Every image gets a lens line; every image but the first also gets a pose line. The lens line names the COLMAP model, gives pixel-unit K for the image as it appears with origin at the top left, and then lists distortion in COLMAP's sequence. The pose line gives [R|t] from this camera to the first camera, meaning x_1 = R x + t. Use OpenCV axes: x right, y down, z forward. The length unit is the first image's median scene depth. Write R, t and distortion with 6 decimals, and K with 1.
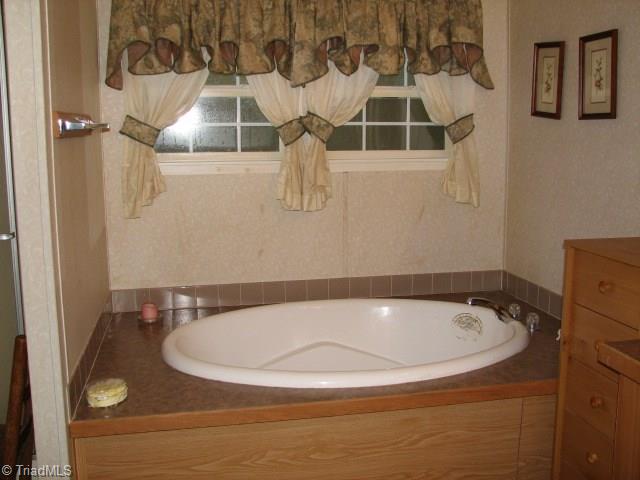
lens RADIAL K [[712.0, 0, 350.6], [0, 712.0, 241.0], [0, 0, 1]] dist [-0.199426, 0.290723]
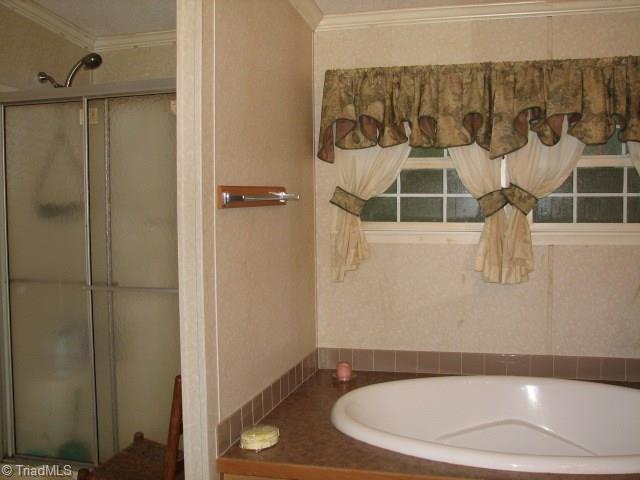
lens RADIAL K [[712.0, 0, 350.6], [0, 712.0, 241.0], [0, 0, 1]] dist [-0.199426, 0.290723]
pose [[0.891934, 0.023647, -0.451546, 0.196261], [-0.068295, 0.994220, -0.082837, -0.005947], [0.446977, 0.104724, 0.888394, 0.036035]]
